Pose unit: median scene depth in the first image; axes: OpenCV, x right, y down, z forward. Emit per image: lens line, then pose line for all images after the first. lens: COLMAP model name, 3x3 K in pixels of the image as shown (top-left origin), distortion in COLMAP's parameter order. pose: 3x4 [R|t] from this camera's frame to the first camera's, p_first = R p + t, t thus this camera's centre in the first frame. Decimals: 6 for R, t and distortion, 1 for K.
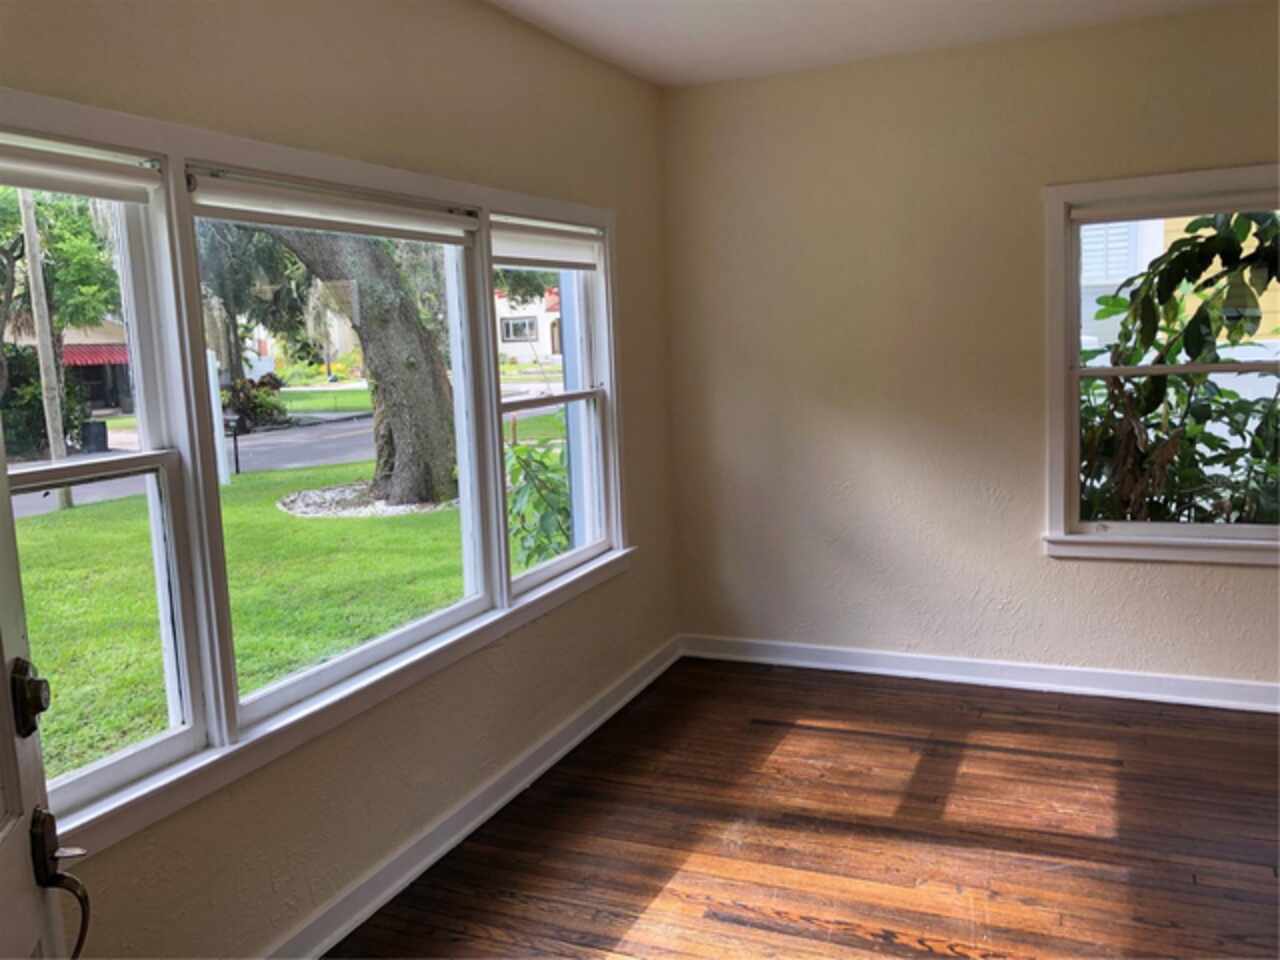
lens RADIAL K [[1097.0, 0, 637.7], [0, 1097.0, 473.4], [0, 0, 1]] dist [0.038588, -0.007533]
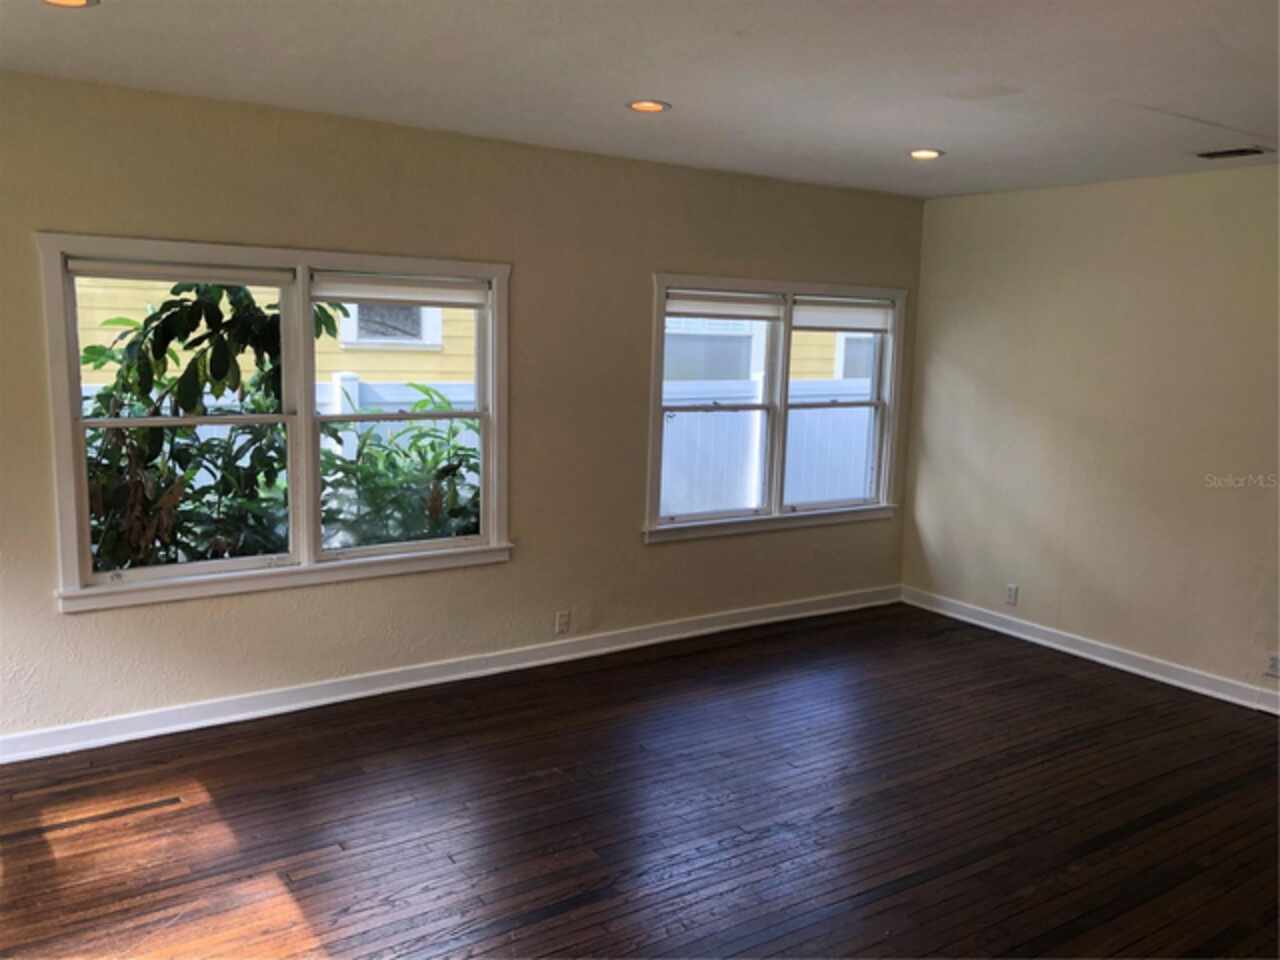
lens RADIAL K [[1090.1, 0, 640.0], [0, 1090.1, 480.0], [0, 0, 1]] dist [0.079114, -0.004183]
pose [[0.514432, -0.063742, 0.855159, -0.203624], [0.054410, 0.997650, 0.041632, -0.057017], [-0.855803, 0.025113, 0.516692, 0.058639]]
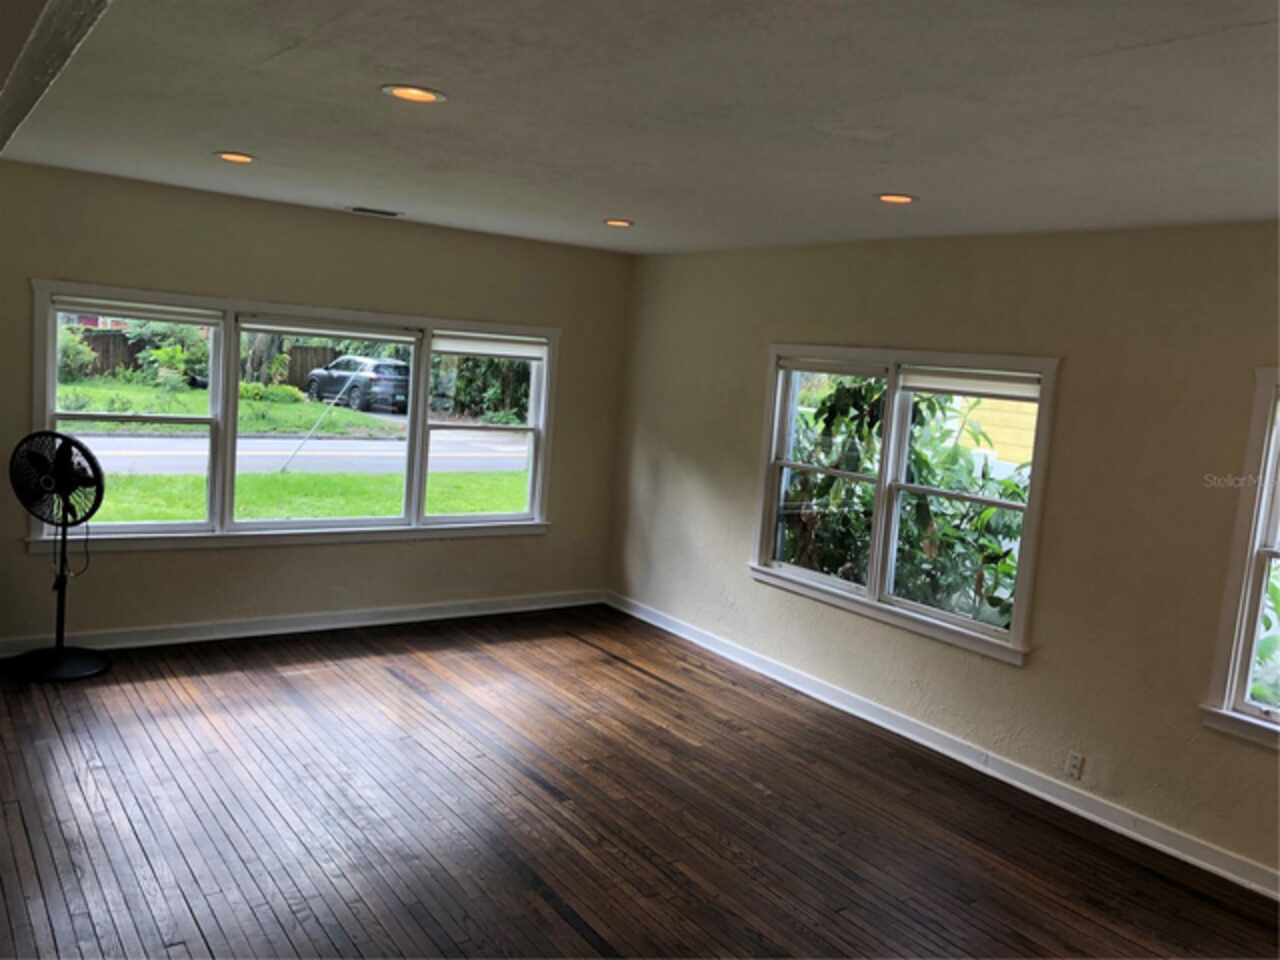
lens RADIAL K [[1097.0, 0, 637.7], [0, 1097.0, 473.4], [0, 0, 1]] dist [0.038588, -0.007533]
pose [[0.838341, 0.168055, -0.518595, 1.048569], [-0.181594, 0.983056, 0.025009, -0.081082], [0.514011, 0.073208, 0.854654, -0.422735]]
